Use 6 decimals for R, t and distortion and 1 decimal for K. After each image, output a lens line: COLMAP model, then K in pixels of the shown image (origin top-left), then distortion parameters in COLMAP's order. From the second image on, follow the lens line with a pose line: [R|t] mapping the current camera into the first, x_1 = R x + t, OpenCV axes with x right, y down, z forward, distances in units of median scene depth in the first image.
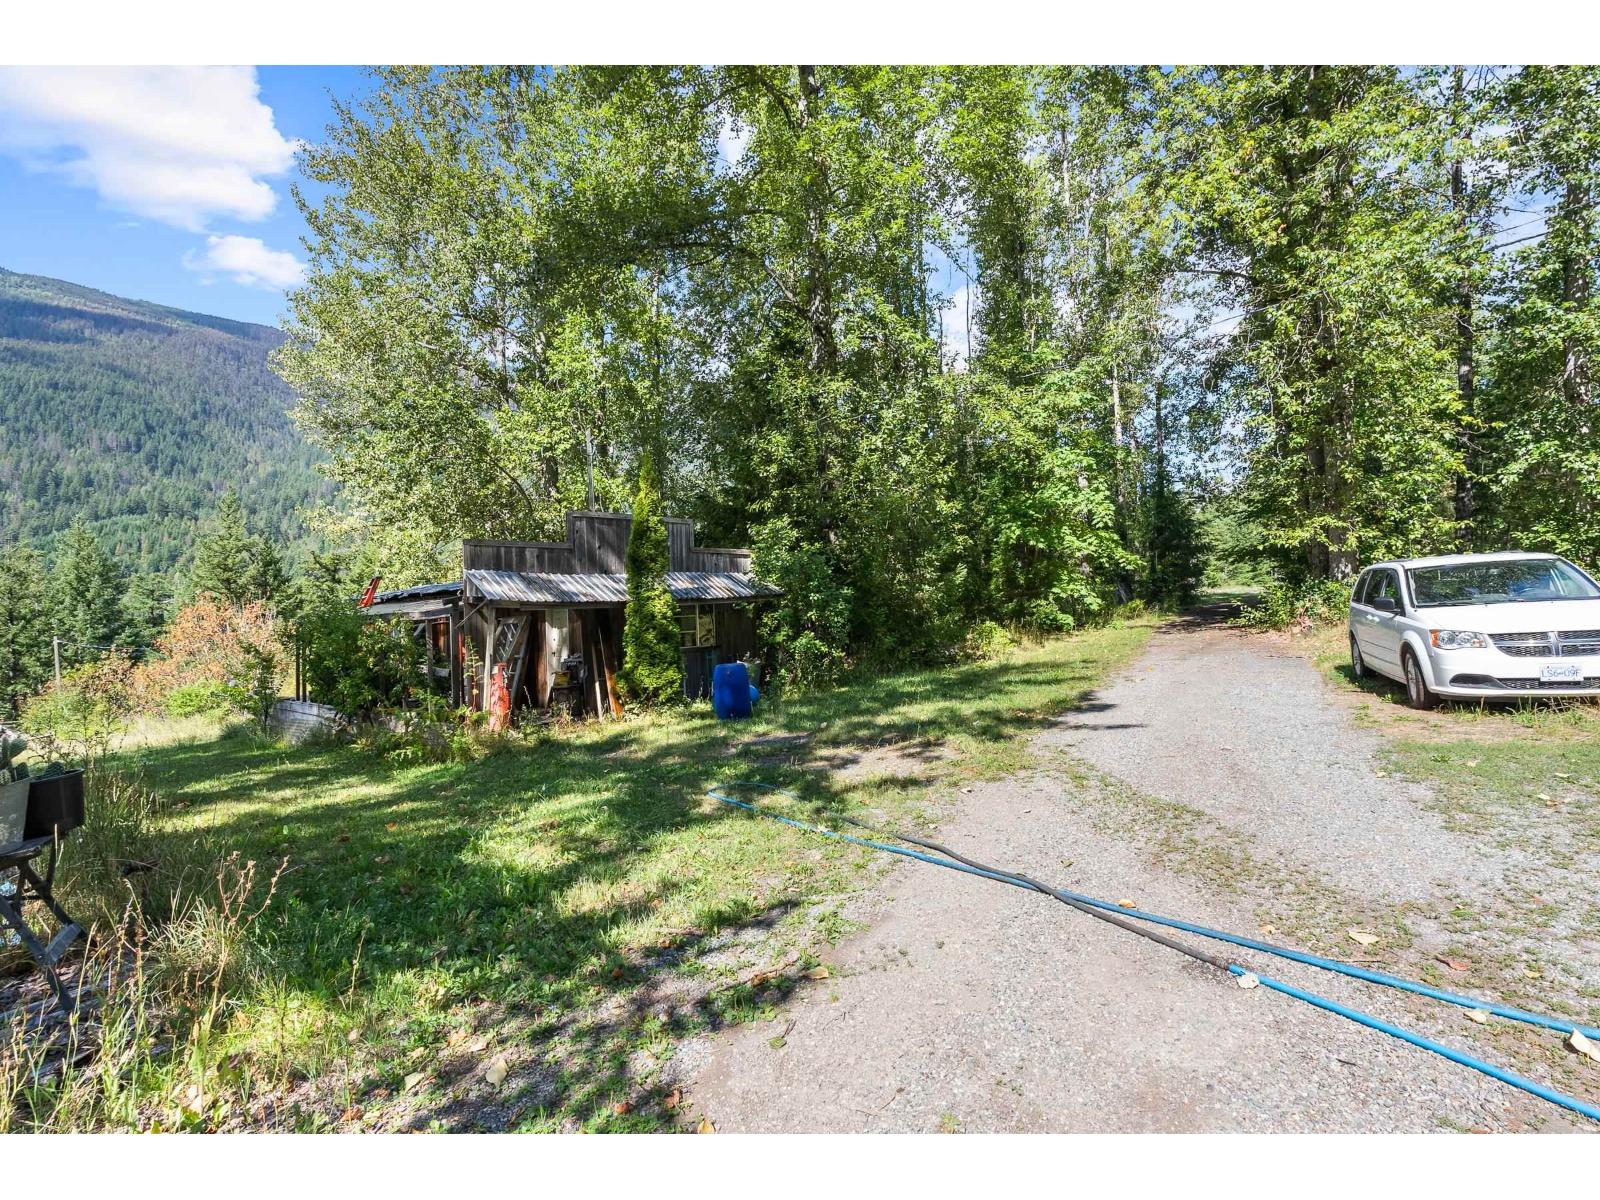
lens RADIAL K [[681.4, 0, 811.7], [0, 681.4, 600.7], [0, 0, 1]] dist [-0.002756, -0.000715]
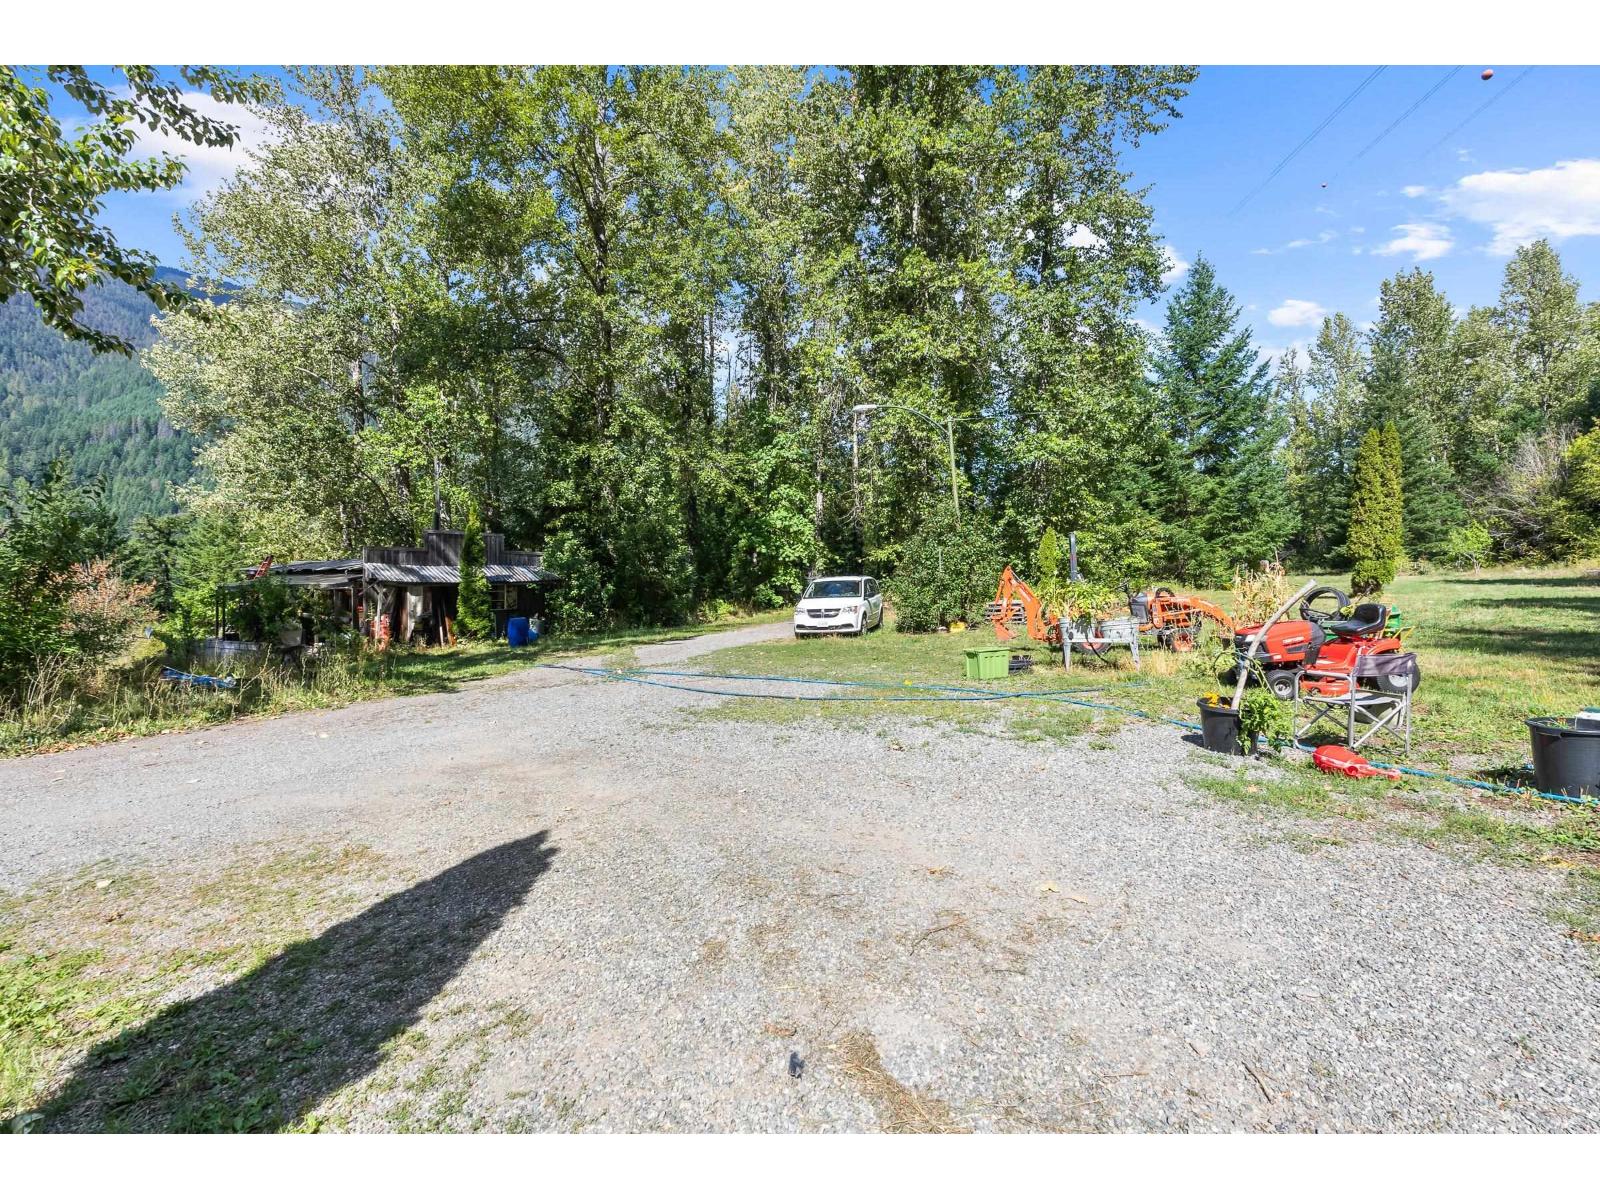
lens RADIAL K [[681.4, 0, 811.7], [0, 681.4, 600.7], [0, 0, 1]] dist [-0.002756, -0.000715]
pose [[0.980264, 0.028284, 0.195662, 0.214133], [-0.035370, 0.998835, 0.032819, -0.031676], [-0.194505, -0.039092, 0.980122, -0.702995]]
